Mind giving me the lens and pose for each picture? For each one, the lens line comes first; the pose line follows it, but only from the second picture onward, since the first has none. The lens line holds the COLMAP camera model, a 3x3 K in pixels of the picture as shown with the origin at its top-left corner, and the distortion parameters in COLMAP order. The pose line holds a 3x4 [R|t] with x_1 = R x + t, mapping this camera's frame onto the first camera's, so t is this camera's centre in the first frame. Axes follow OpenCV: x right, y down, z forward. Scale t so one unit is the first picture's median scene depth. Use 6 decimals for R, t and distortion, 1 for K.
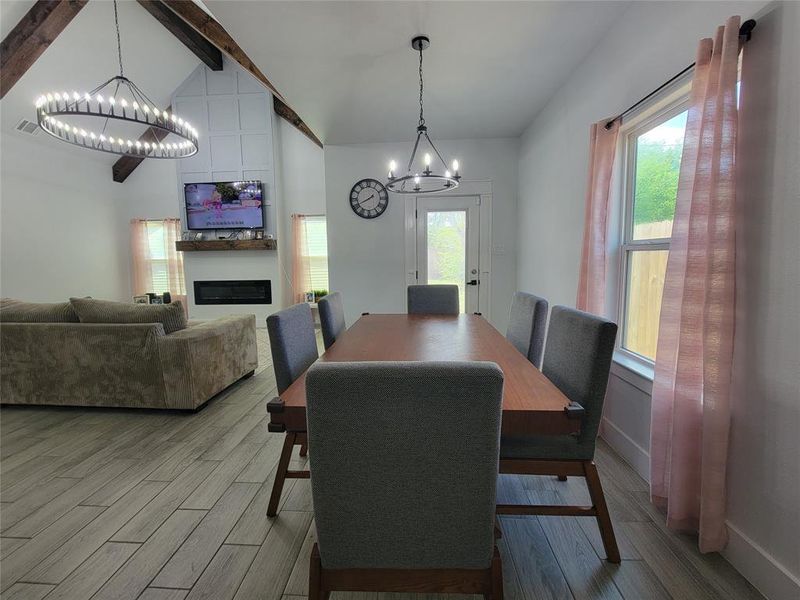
lens RADIAL K [[323.7, 0, 400.7], [0, 323.7, 296.4], [0, 0, 1]] dist [-0.003149, 0.000863]
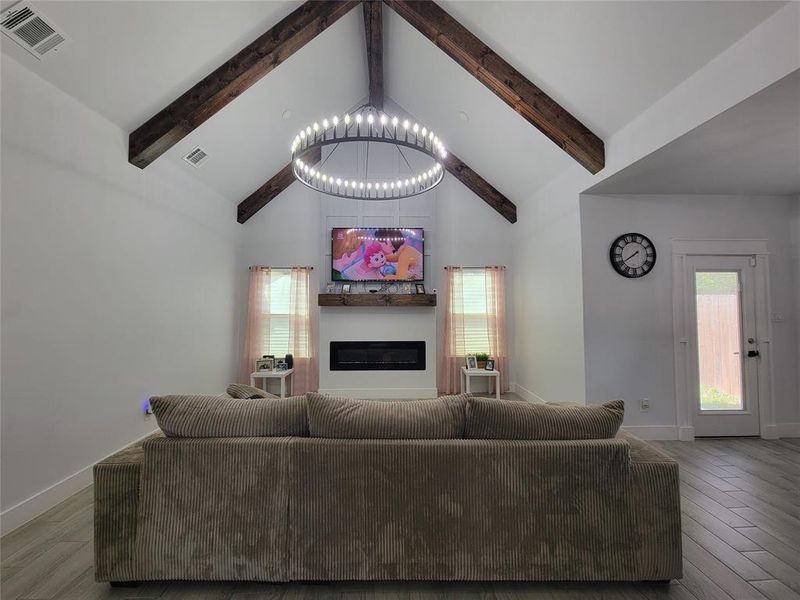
lens RADIAL K [[323.7, 0, 398.1], [0, 323.7, 295.2], [0, 0, 1]] dist [-0.003149, 0.000863]
pose [[0.996436, 0.019111, 0.082164, -0.564355], [-0.006946, 0.989278, -0.145877, -0.047448], [-0.084071, 0.144786, 0.985885, 0.156199]]
